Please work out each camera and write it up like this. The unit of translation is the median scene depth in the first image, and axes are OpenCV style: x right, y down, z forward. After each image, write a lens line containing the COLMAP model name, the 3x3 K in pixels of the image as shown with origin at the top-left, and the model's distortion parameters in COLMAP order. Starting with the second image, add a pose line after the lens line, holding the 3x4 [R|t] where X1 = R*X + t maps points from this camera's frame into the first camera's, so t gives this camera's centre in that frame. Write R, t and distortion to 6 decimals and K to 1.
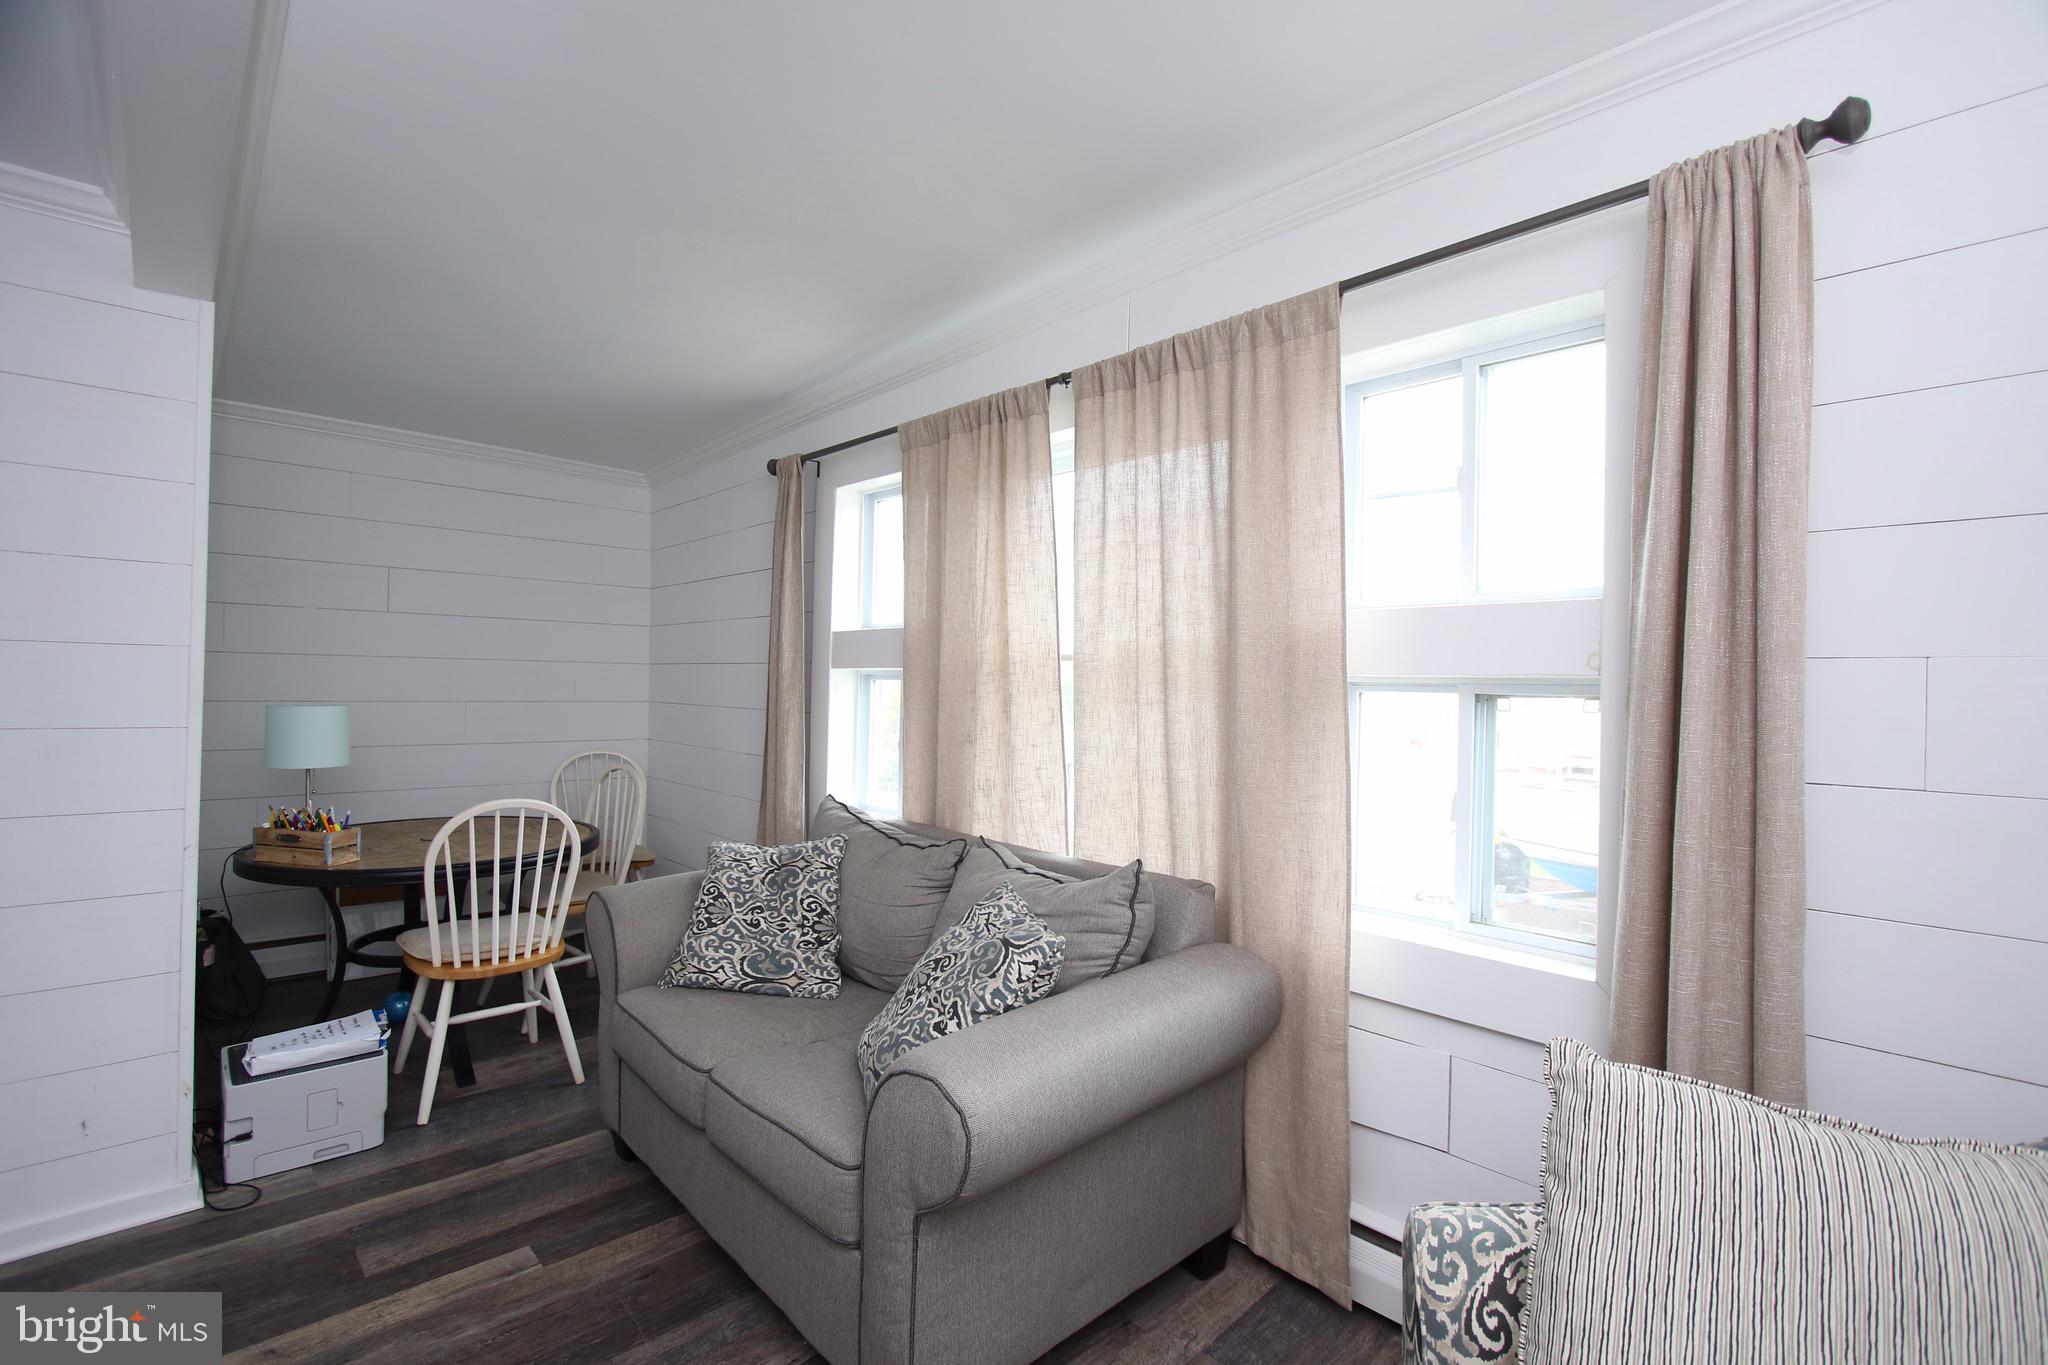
lens RADIAL K [[921.0, 0, 1030.8], [0, 921.0, 685.4], [0, 0, 1]] dist [-0.014865, 0.001343]
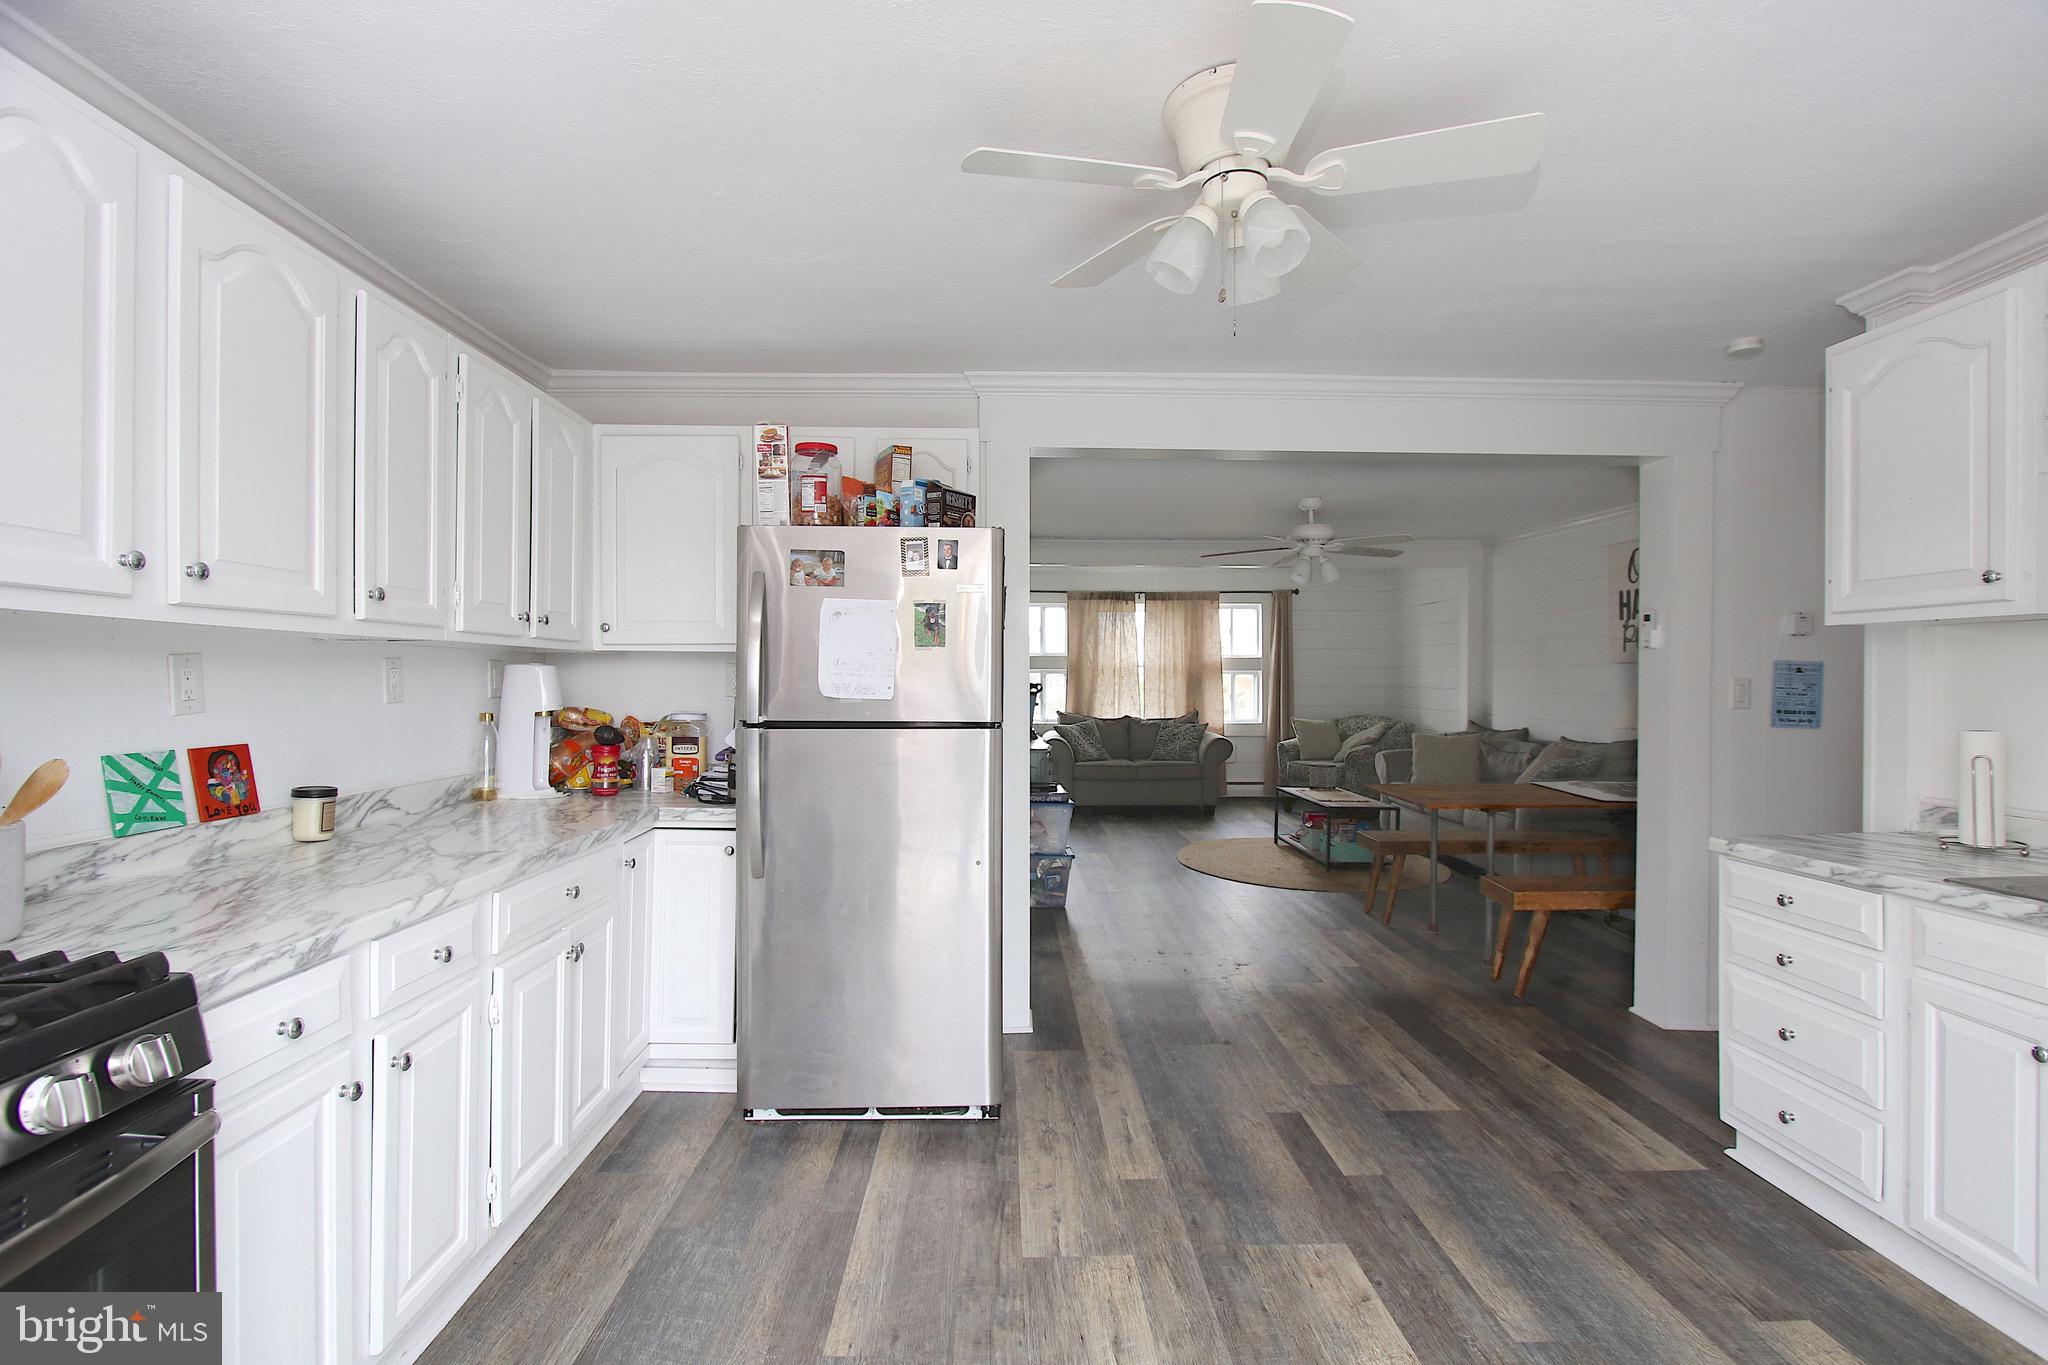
lens RADIAL K [[921.0, 0, 1030.8], [0, 921.0, 685.4], [0, 0, 1]] dist [-0.014865, 0.001343]
pose [[0.667996, -0.021782, 0.743846, -3.427139], [0.012803, 0.999760, 0.017779, -0.028875], [-0.744055, -0.002353, 0.668114, -1.318462]]
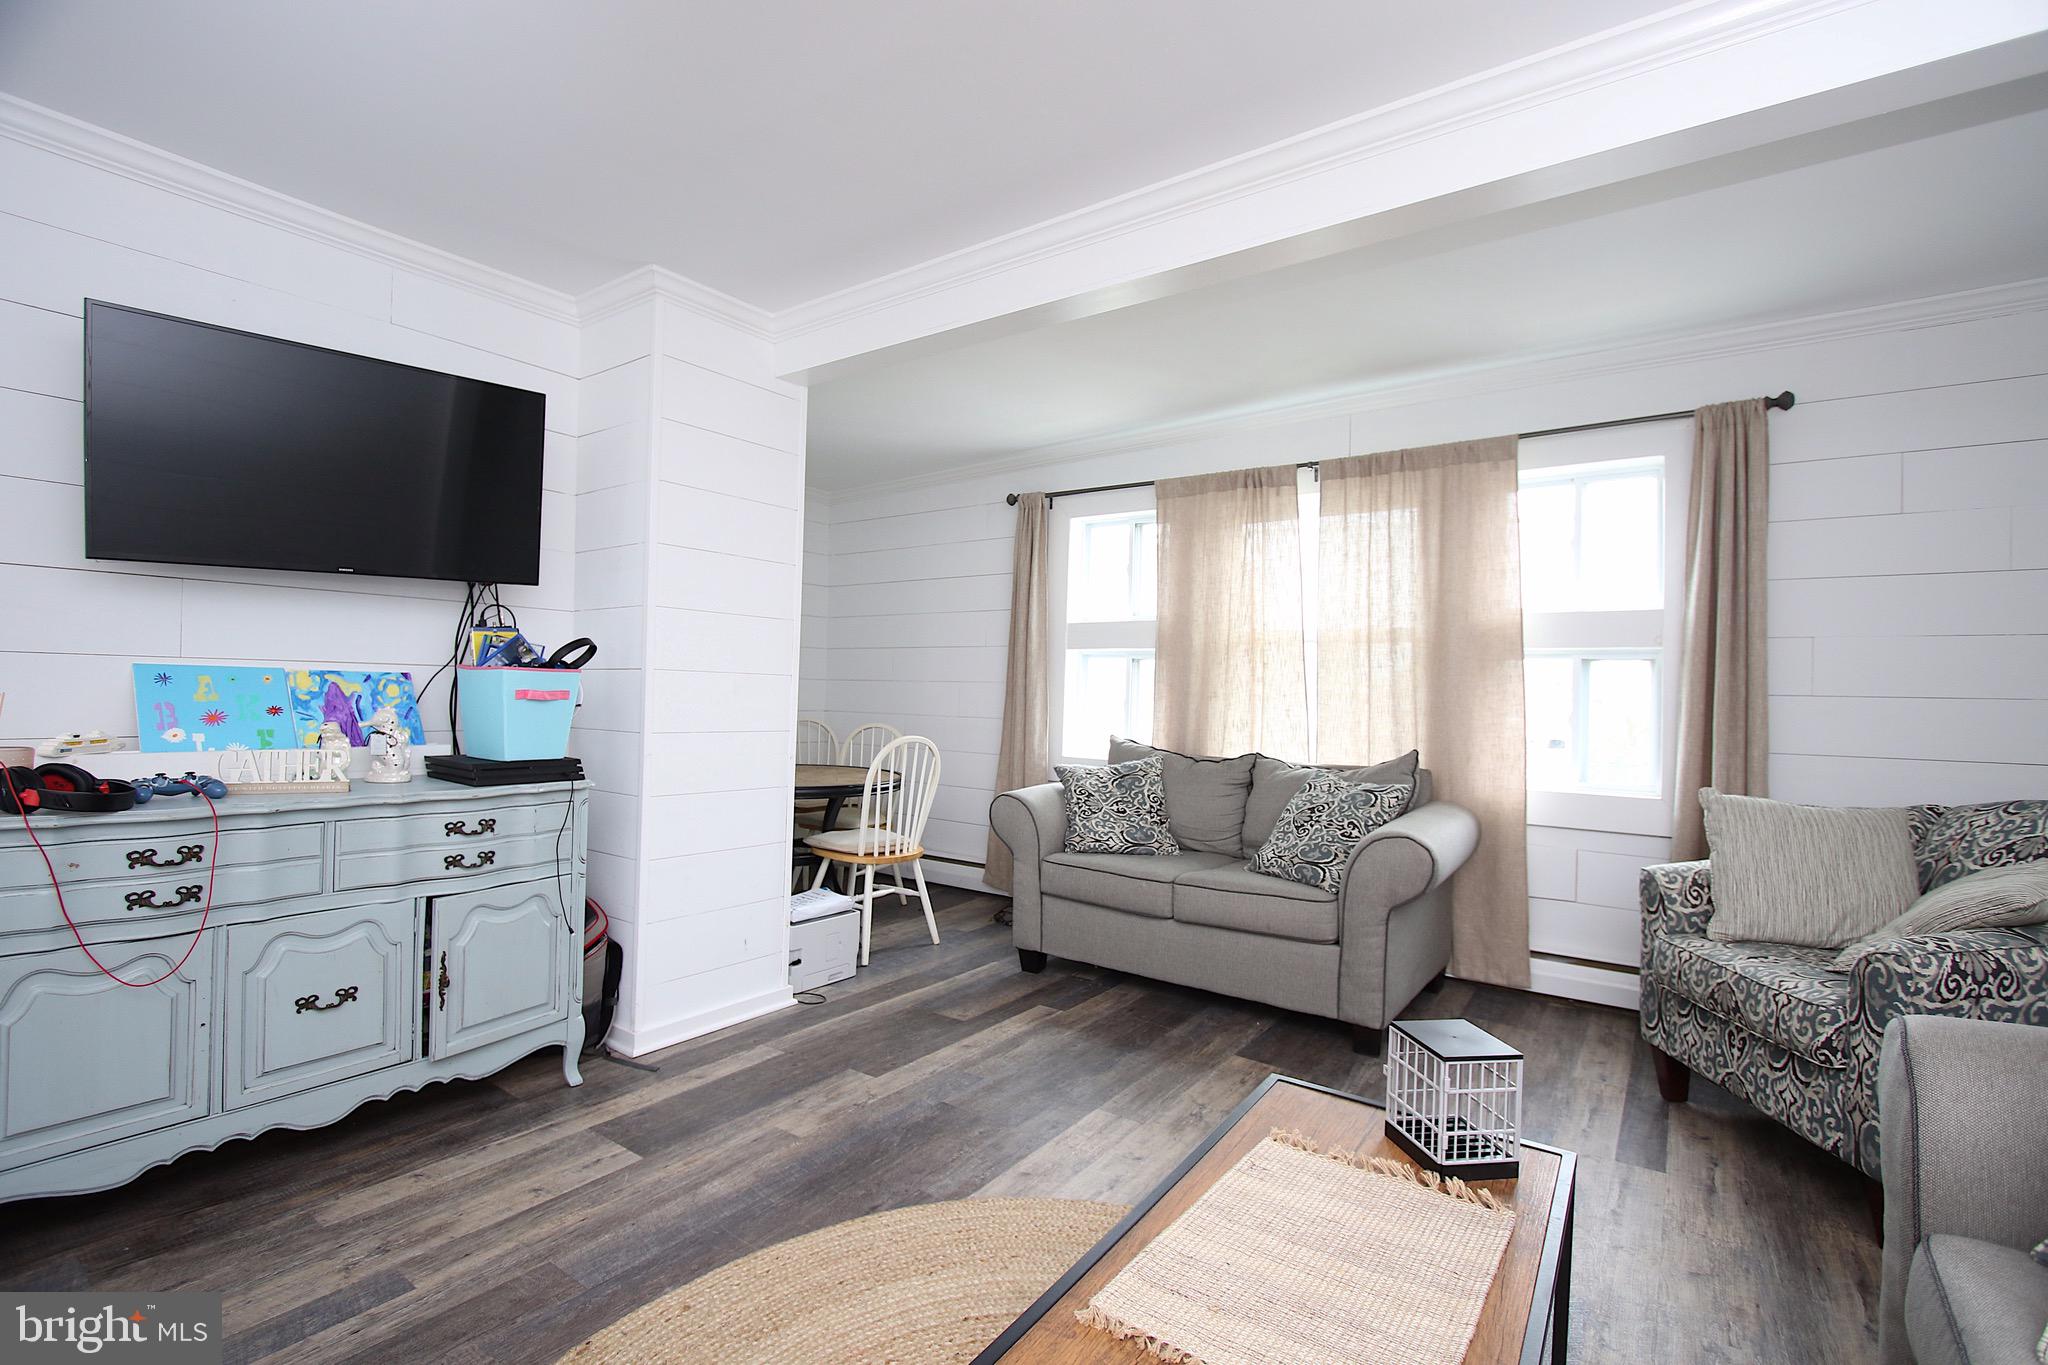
lens RADIAL K [[921.0, 0, 1030.8], [0, 921.0, 685.4], [0, 0, 1]] dist [-0.014865, 0.001343]
pose [[0.982694, 0.006423, 0.185124, -0.812960], [-0.005305, 0.999965, -0.006536, 0.068782], [-0.185160, 0.005441, 0.982693, -0.526062]]
